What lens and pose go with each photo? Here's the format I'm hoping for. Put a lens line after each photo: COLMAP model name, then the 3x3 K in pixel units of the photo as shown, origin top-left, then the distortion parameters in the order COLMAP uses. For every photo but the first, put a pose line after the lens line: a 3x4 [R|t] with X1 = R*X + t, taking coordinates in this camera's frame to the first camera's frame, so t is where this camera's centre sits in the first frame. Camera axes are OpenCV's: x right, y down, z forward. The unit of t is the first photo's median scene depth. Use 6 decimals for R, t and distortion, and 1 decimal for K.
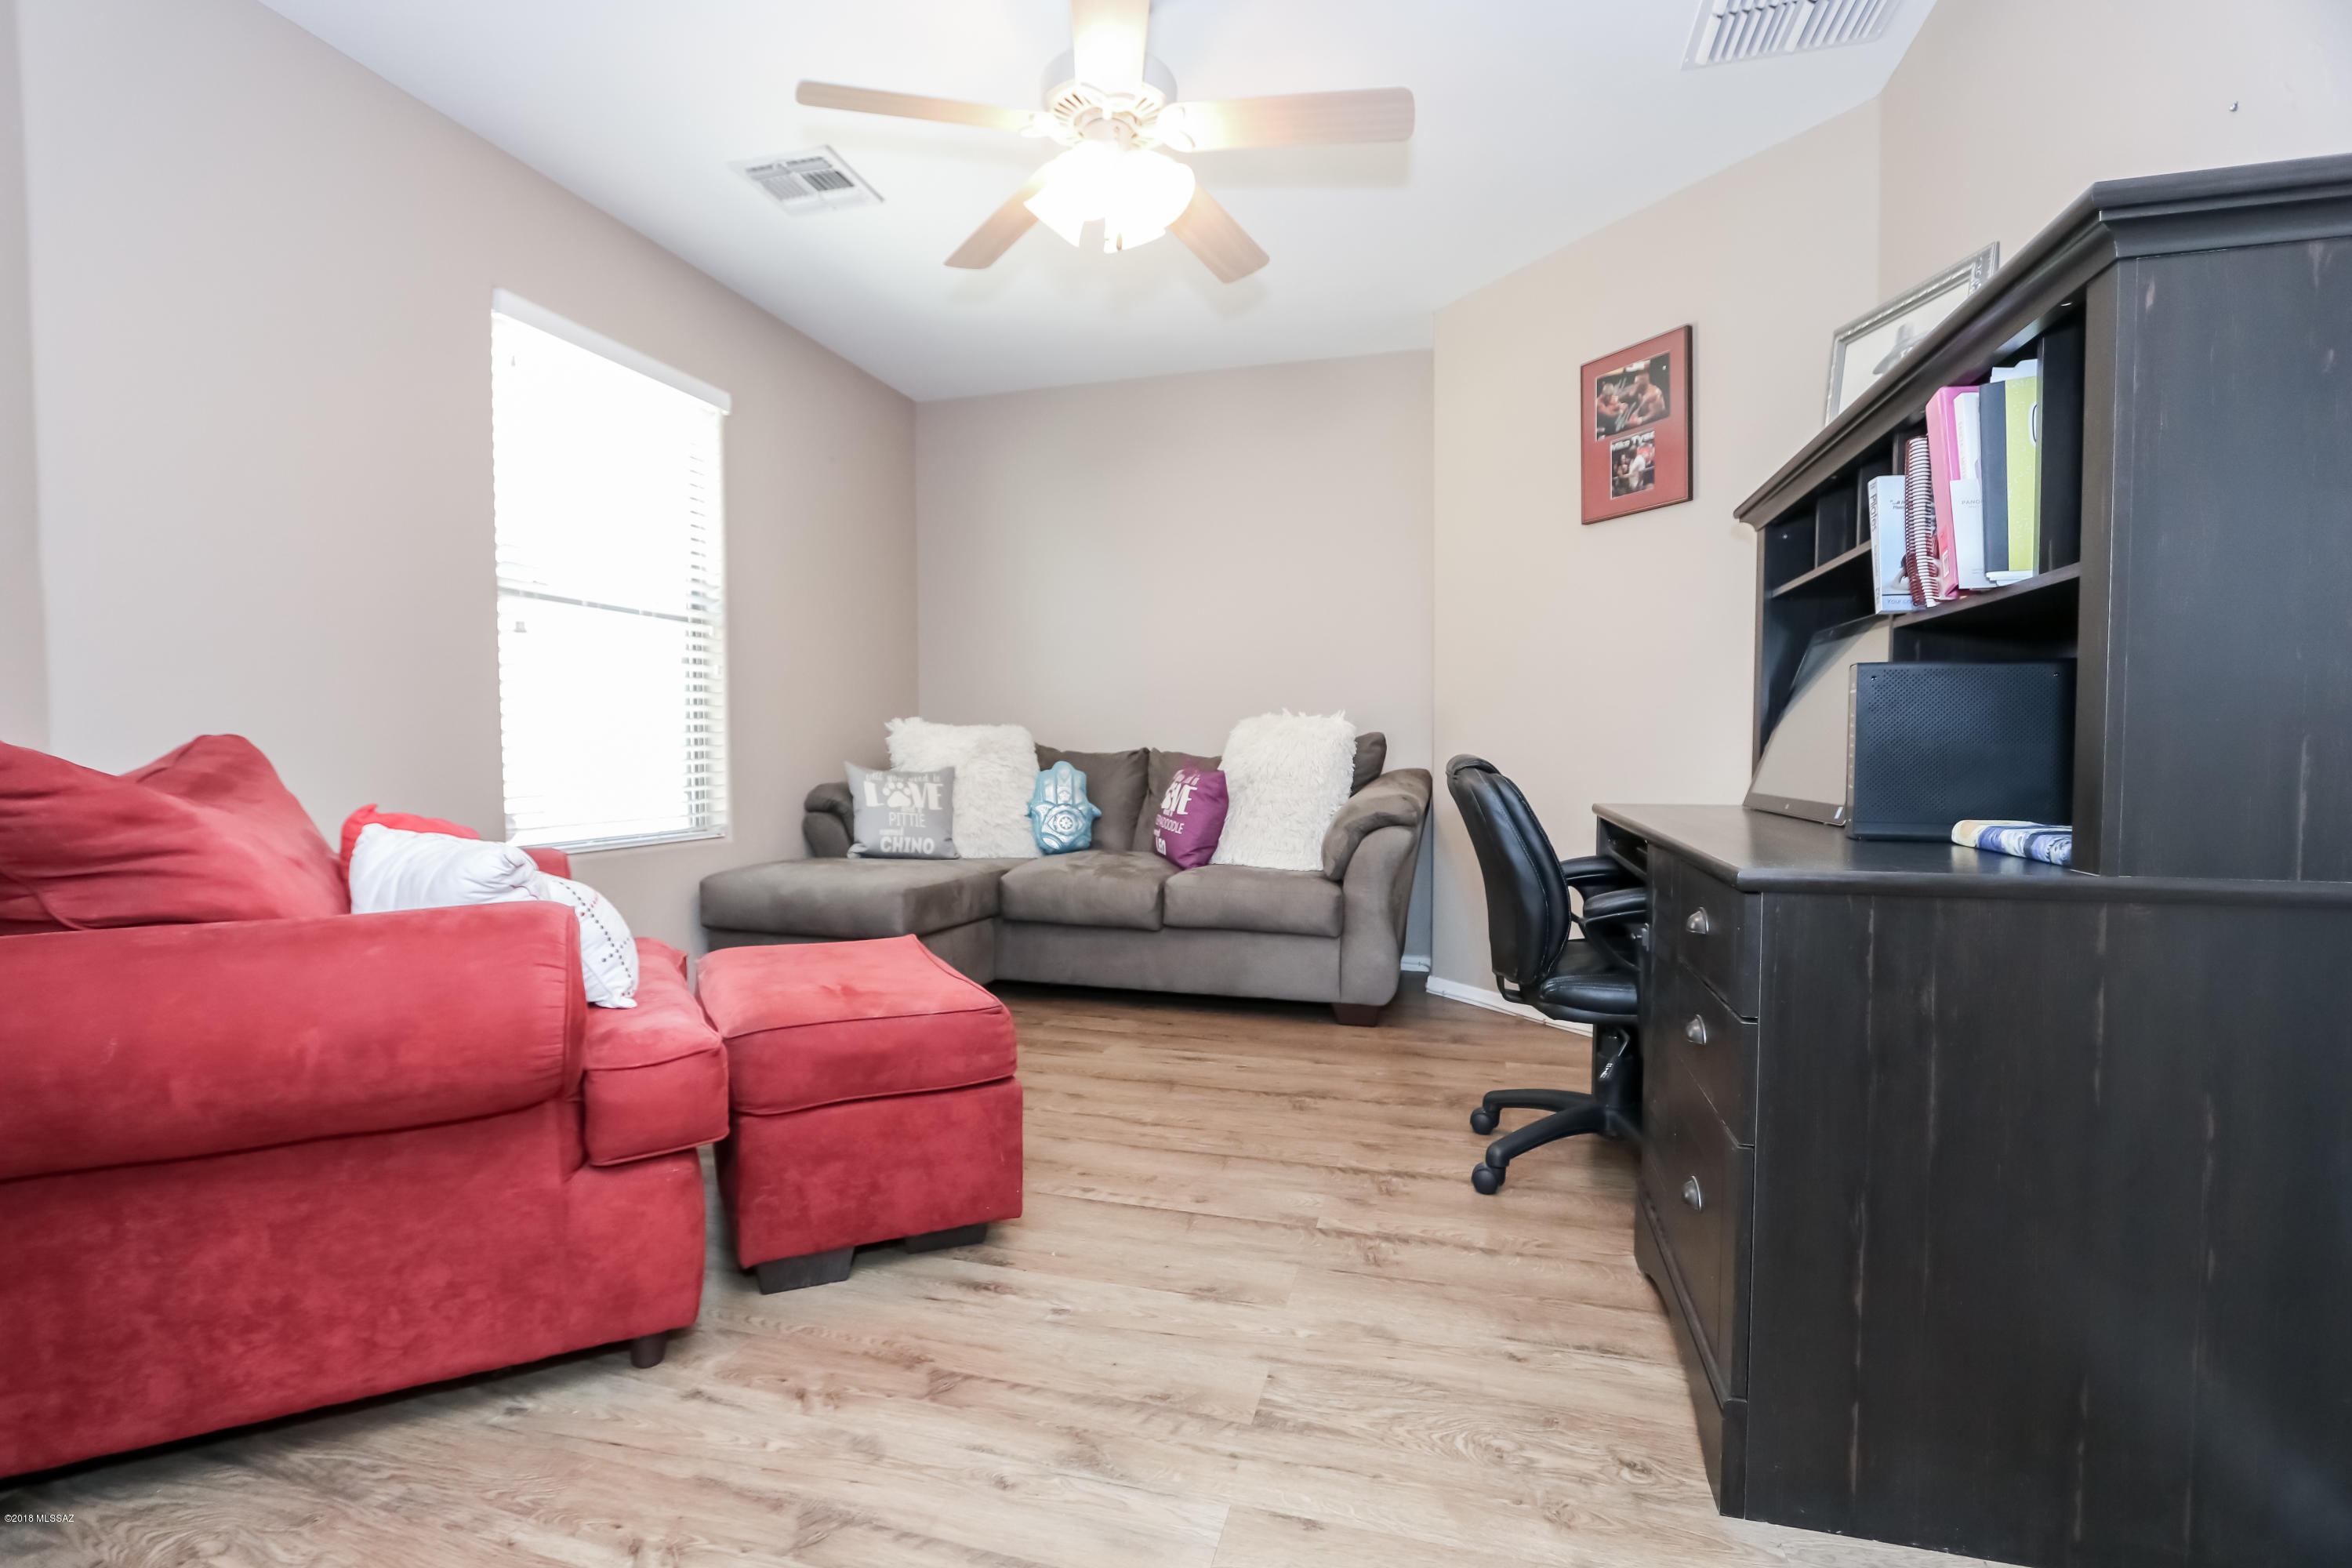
lens RADIAL K [[1100.1, 0, 1227.0], [0, 1100.1, 813.7], [0, 0, 1]] dist [-0.014332, -0.000100]
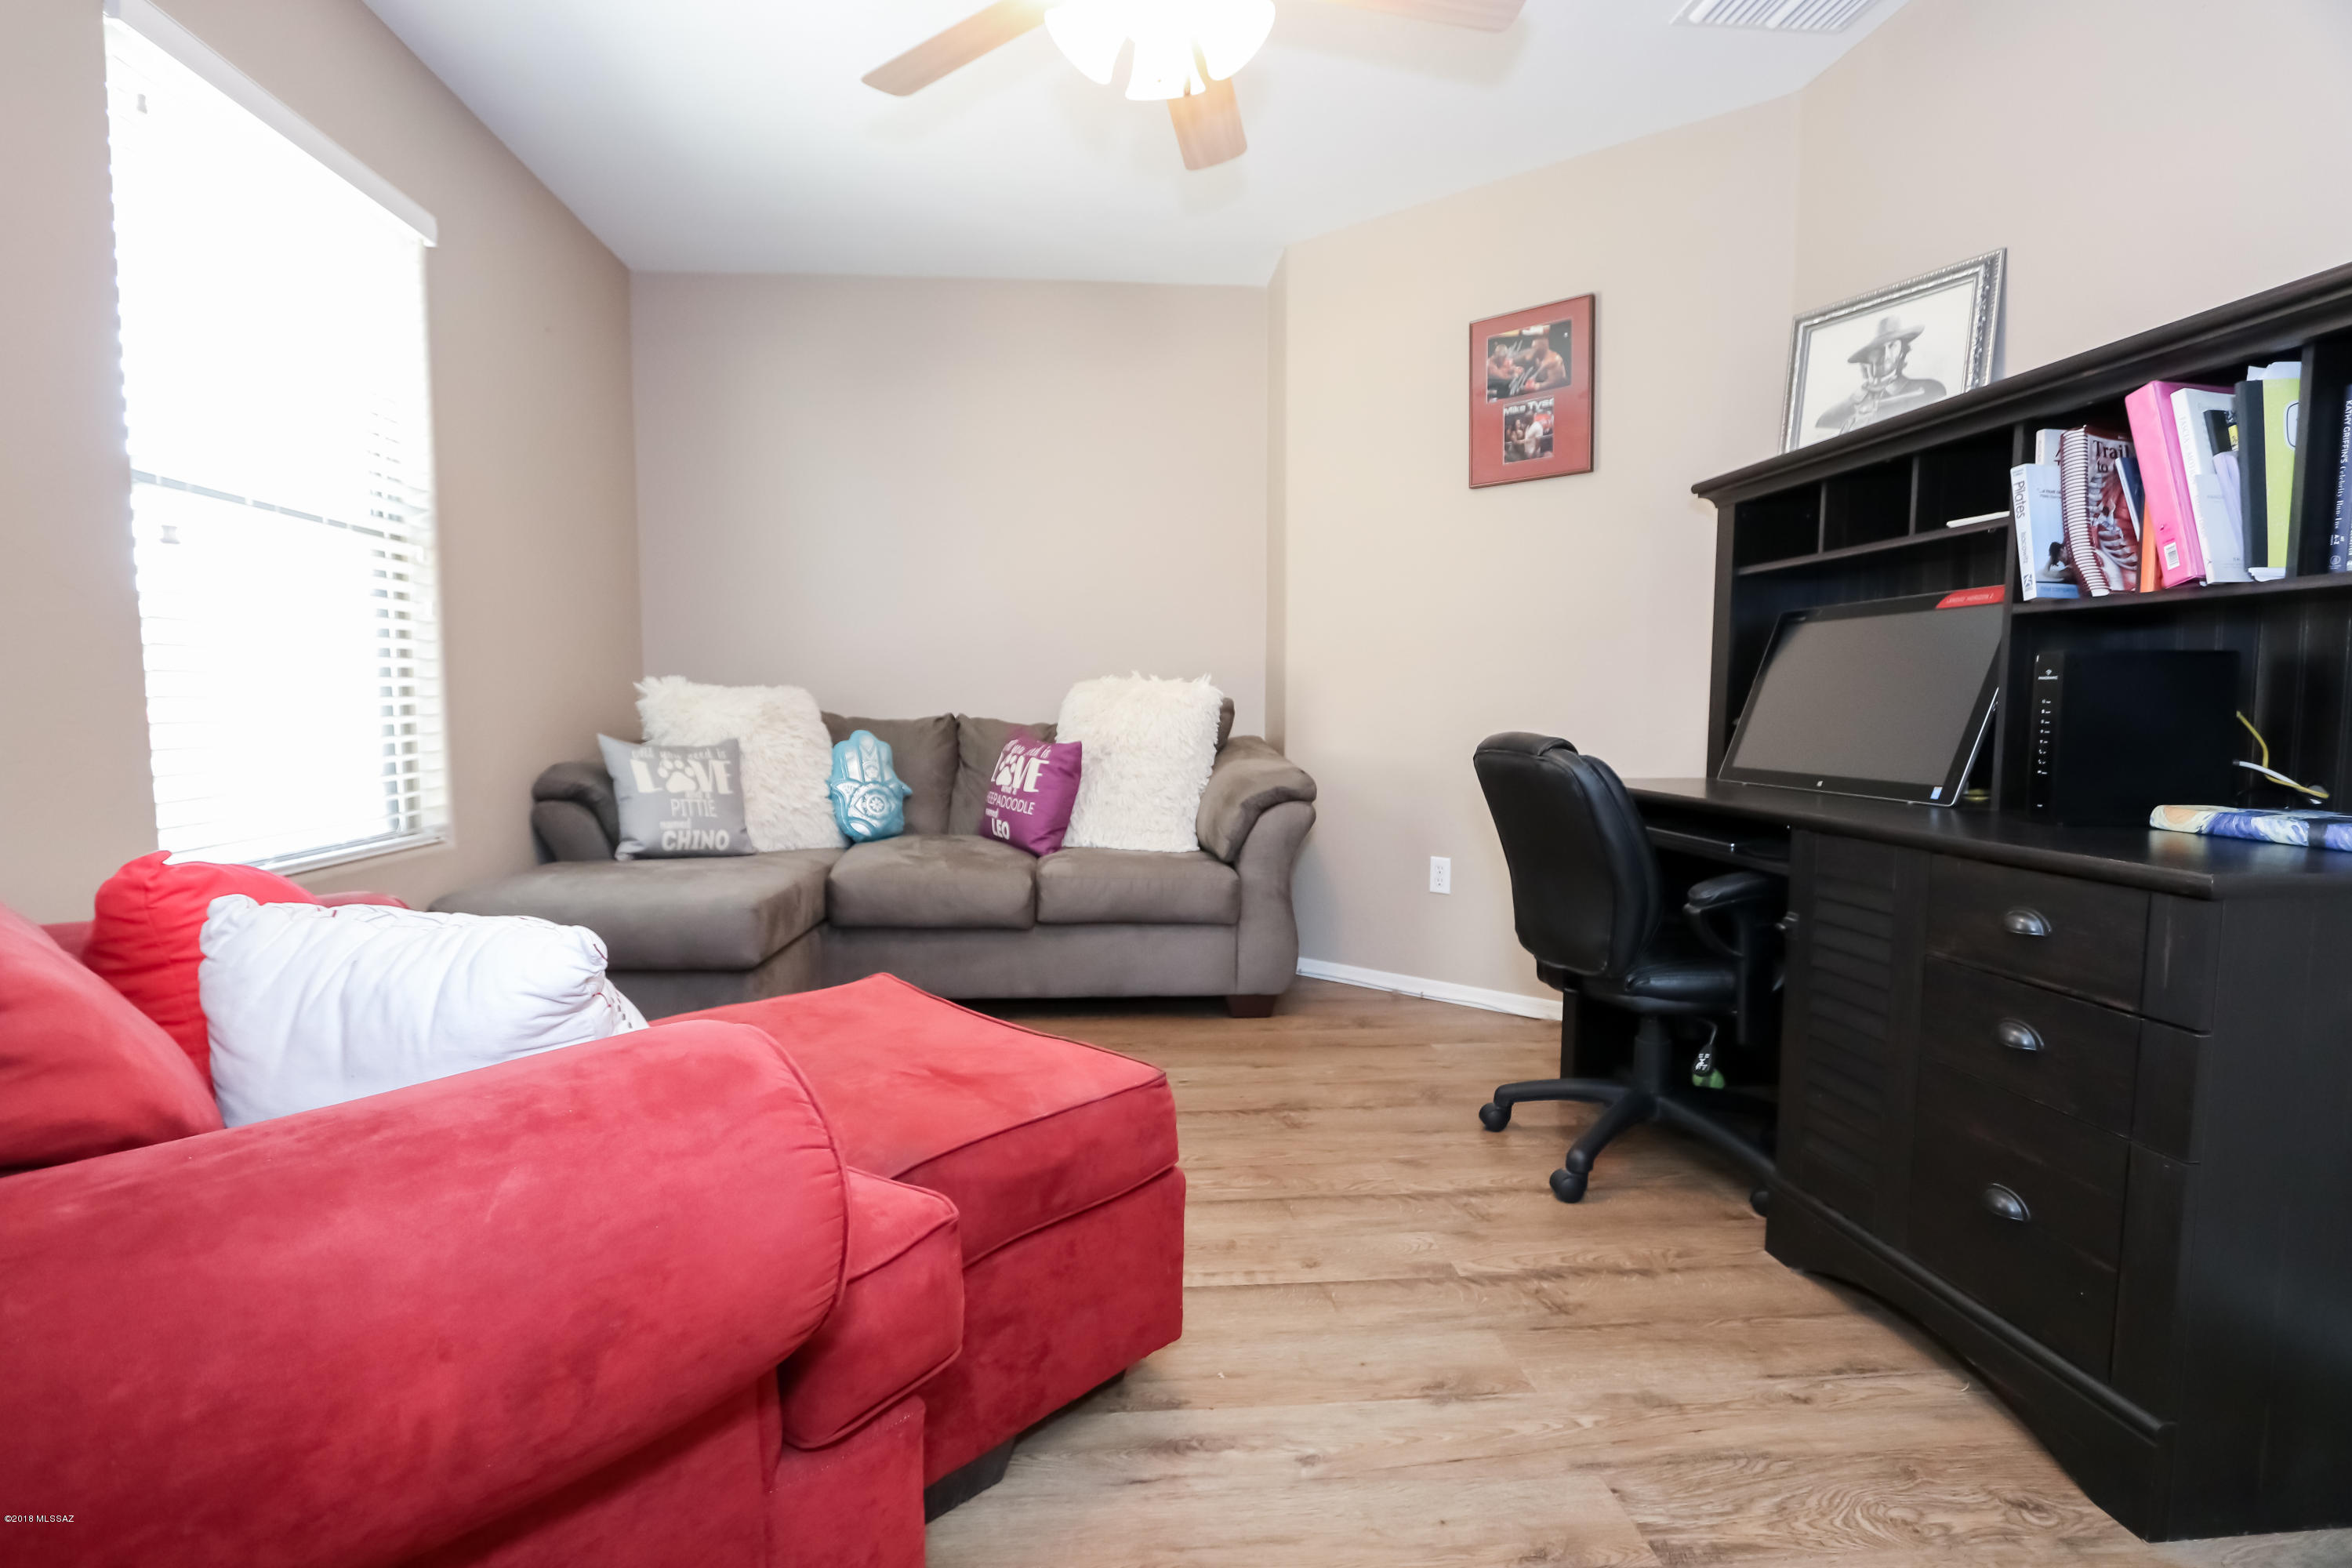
lens RADIAL K [[1100.1, 0, 1213.8], [0, 1100.1, 808.0], [0, 0, 1]] dist [-0.014332, -0.000100]
pose [[0.937615, -0.029525, 0.346418, -0.275843], [0.016861, 0.999077, 0.039513, -0.024959], [-0.347265, -0.031207, 0.937248, 0.178946]]
